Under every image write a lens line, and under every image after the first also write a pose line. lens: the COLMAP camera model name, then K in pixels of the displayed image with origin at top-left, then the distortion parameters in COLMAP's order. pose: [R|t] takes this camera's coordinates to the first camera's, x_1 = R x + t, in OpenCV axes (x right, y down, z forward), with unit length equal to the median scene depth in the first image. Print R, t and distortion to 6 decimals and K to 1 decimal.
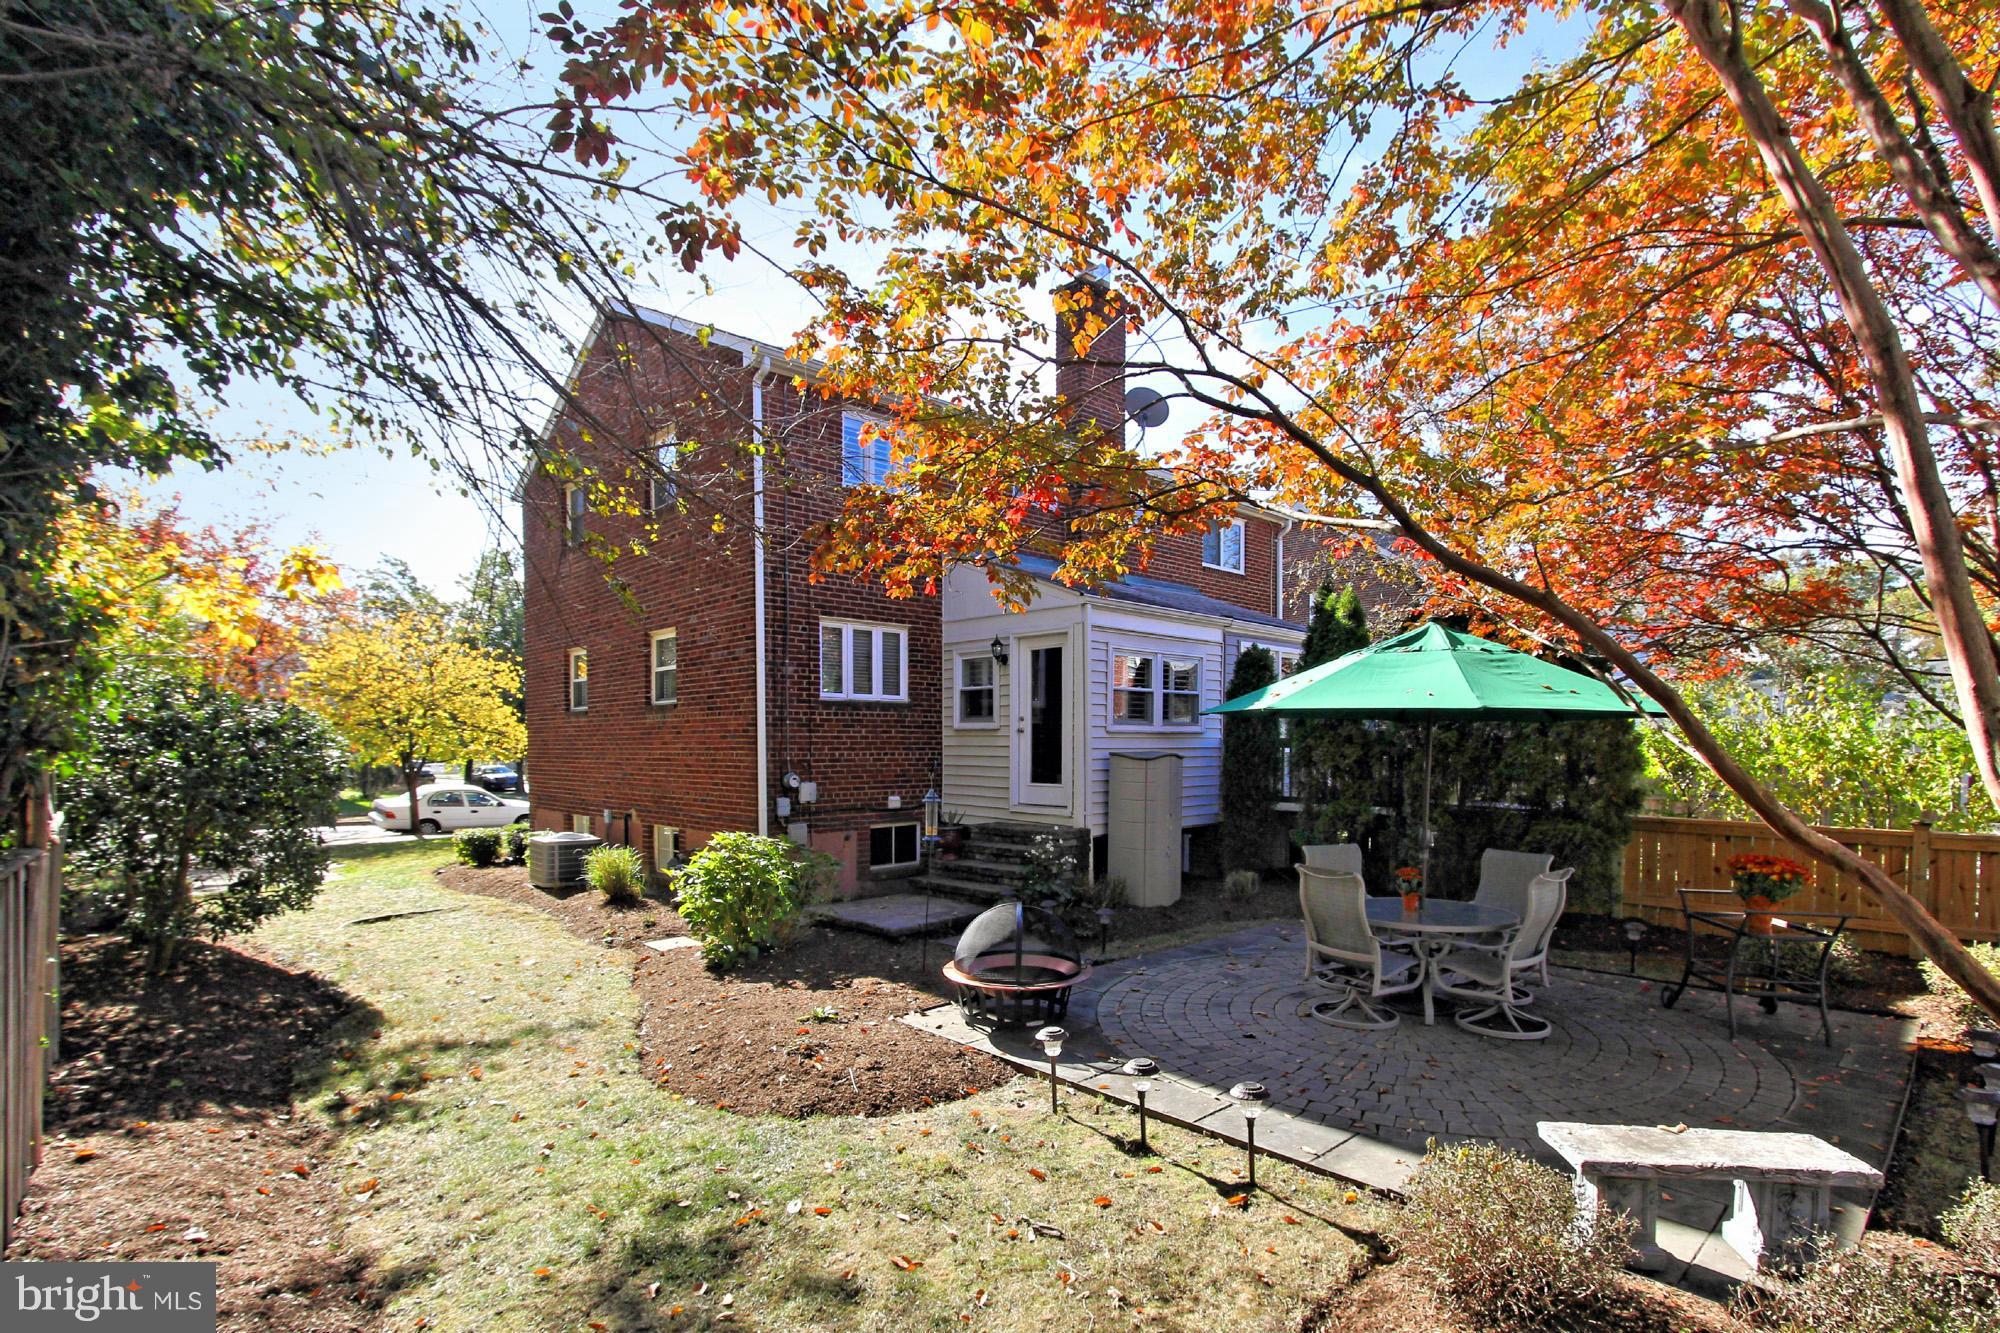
lens RADIAL K [[968.2, 0, 1005.6], [0, 968.2, 787.1], [0, 0, 1]] dist [0.022083, 0.000242]
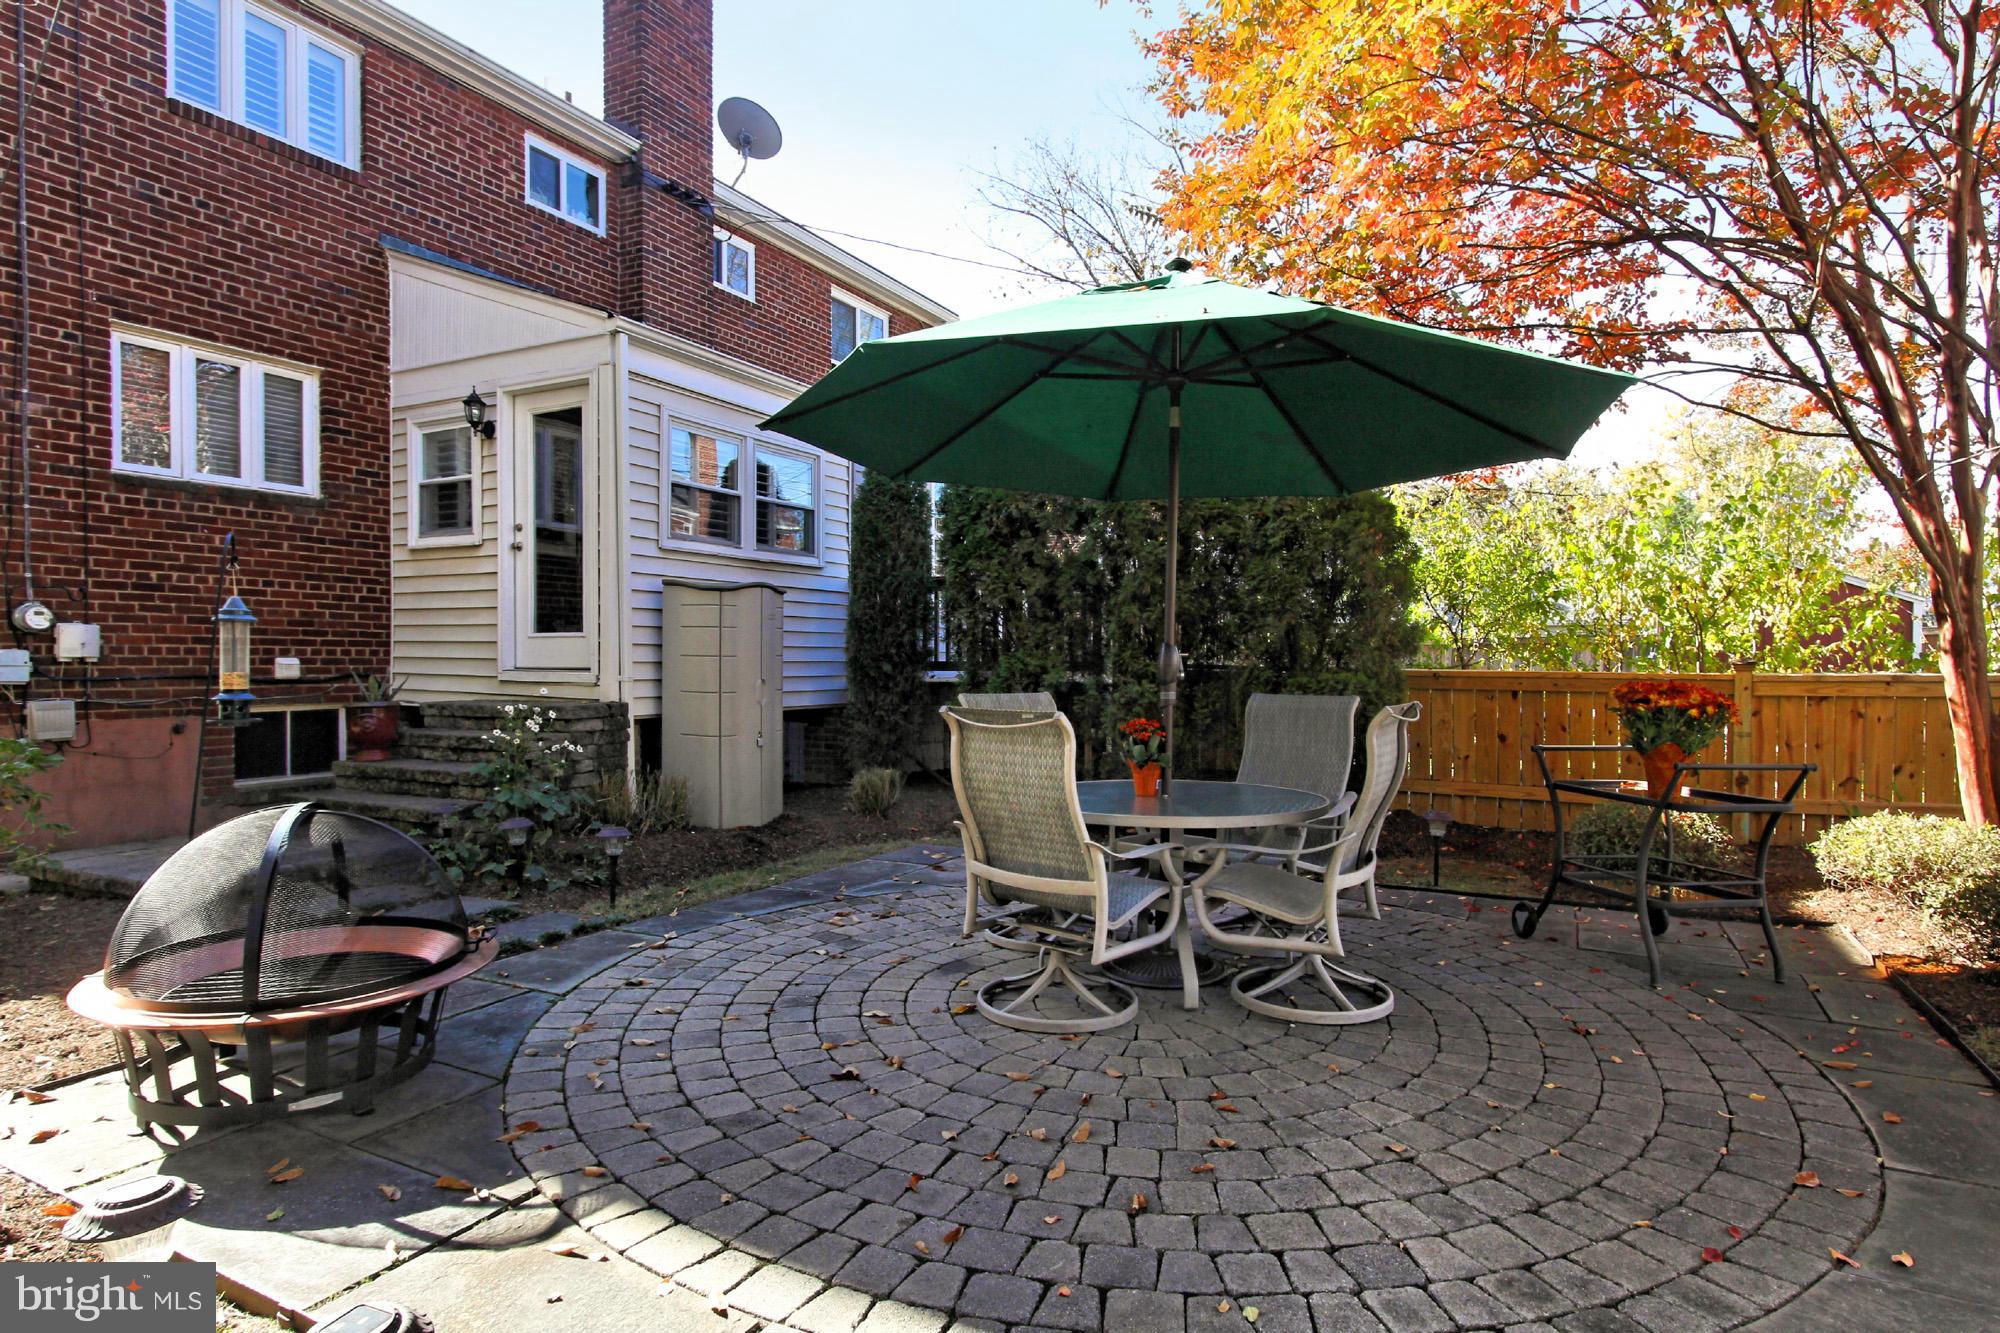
lens RADIAL K [[1125.2, 0, 967.5], [0, 1125.2, 670.6], [0, 0, 1]] dist [-0.002611, 0.000923]
pose [[0.956830, -0.002985, 0.290634, 0.085876], [0.012513, 0.999443, -0.030933, 0.047007], [-0.290380, 0.033234, 0.956334, 0.265529]]
